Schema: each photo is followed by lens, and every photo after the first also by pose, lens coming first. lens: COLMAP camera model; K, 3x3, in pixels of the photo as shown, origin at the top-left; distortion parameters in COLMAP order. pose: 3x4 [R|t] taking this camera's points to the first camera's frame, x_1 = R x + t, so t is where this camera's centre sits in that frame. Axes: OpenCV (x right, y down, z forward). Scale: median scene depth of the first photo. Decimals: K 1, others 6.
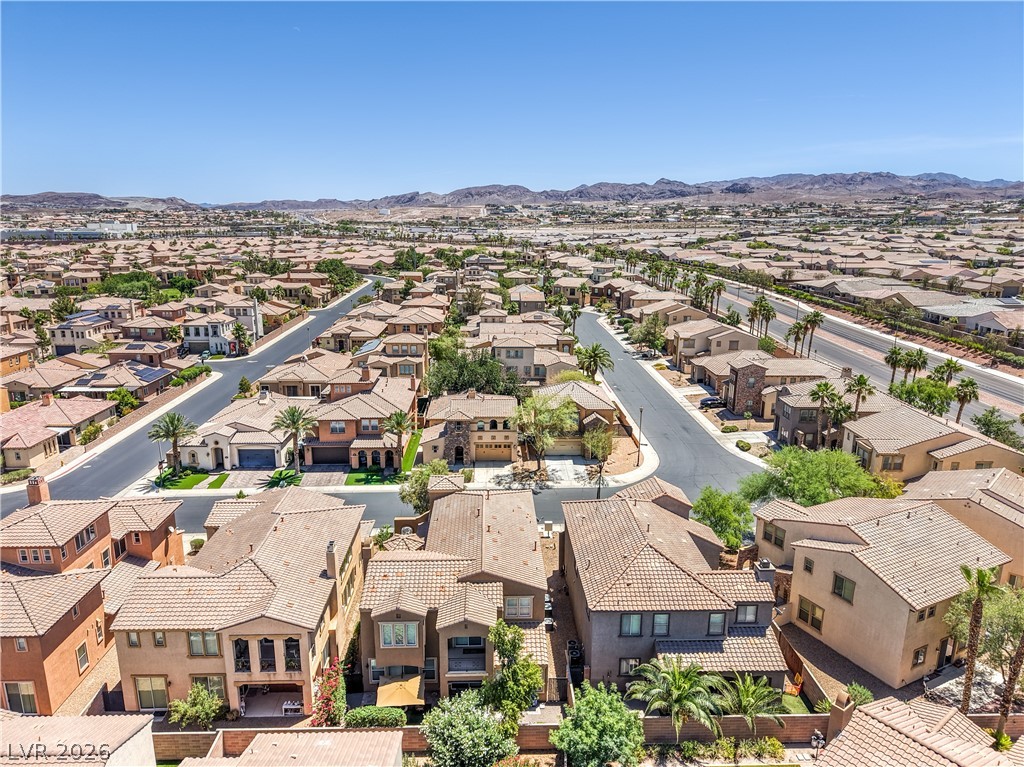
lens RADIAL K [[682.6, 0, 512.0], [0, 682.6, 383.5], [0, 0, 1]] dist [0.064040, -0.079257]
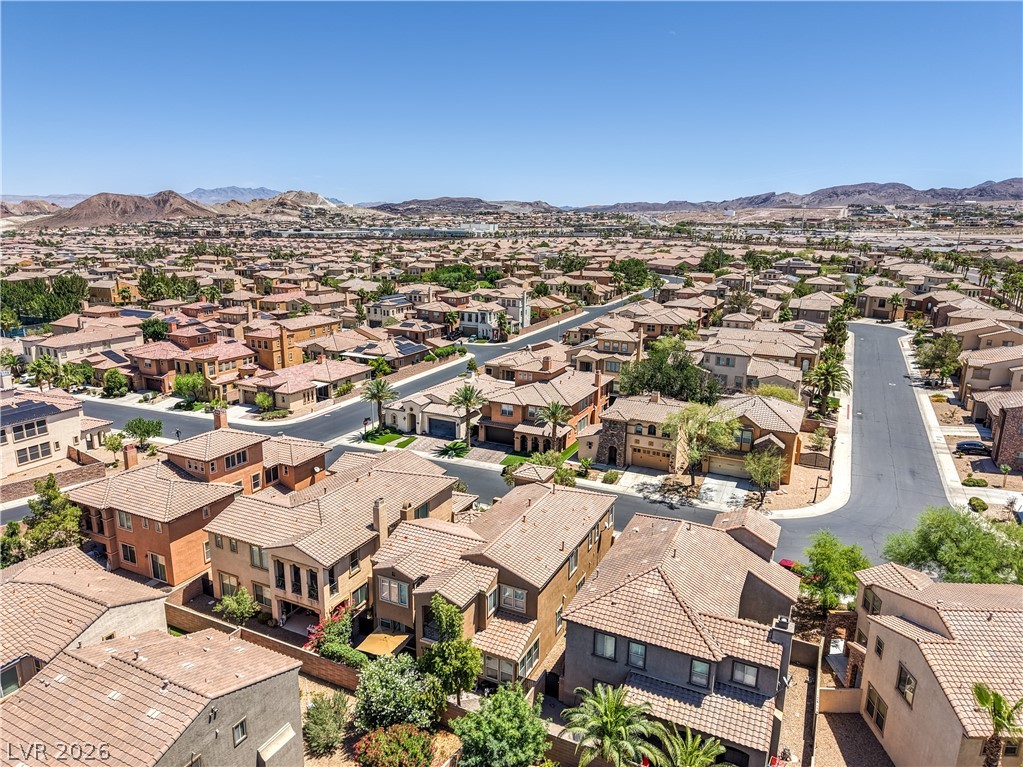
lens RADIAL K [[687.5, 0, 511.5], [0, 687.5, 383.5], [0, 0, 1]] dist [0.051079, -0.059000]
pose [[0.883533, 0.114976, -0.454038, 0.198599], [-0.116951, 0.992852, 0.023839, -0.003227], [0.453533, 0.032037, 0.890663, 0.045993]]
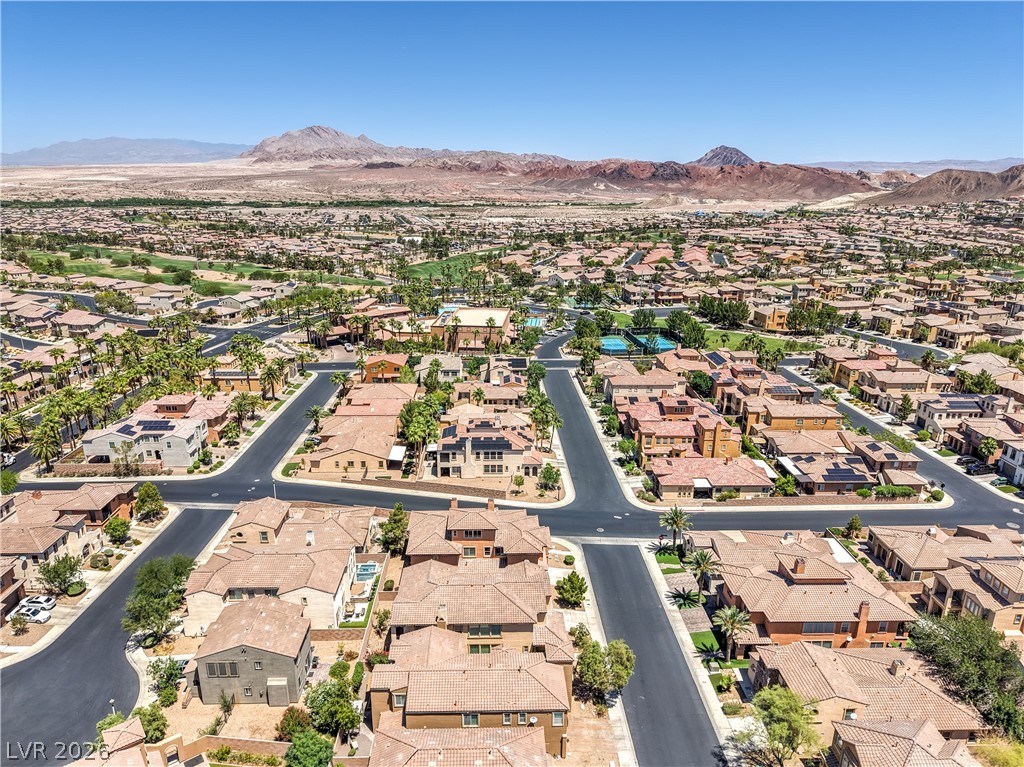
lens RADIAL K [[688.2, 0, 512.0], [0, 688.2, 383.5], [0, 0, 1]] dist [0.051079, -0.059000]
pose [[-0.007288, 0.290334, -0.956898, 0.600682], [-0.244126, 0.927452, 0.283259, -0.399512], [0.969716, 0.235668, 0.064119, 0.446284]]
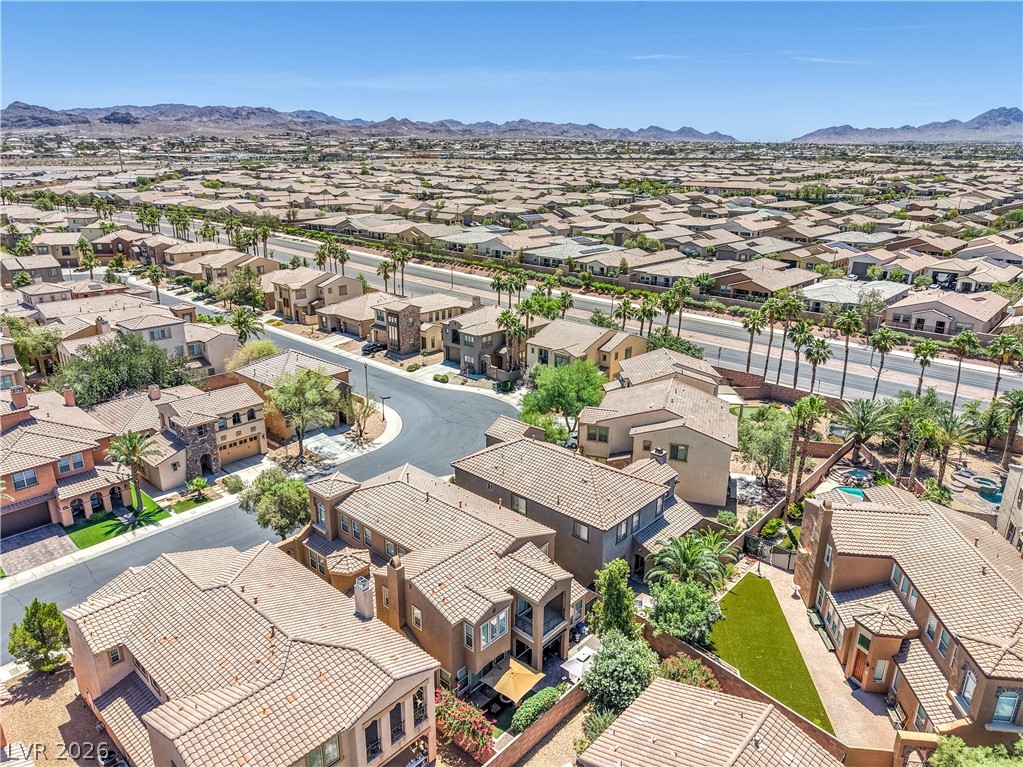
lens RADIAL K [[681.9, 0, 511.5], [0, 681.9, 383.5], [0, 0, 1]] dist [0.064040, -0.079257]
pose [[0.693477, -0.227380, 0.683658, -0.317203], [0.165947, 0.973790, 0.155546, -0.050552], [-0.701107, 0.005584, 0.713034, 0.129051]]
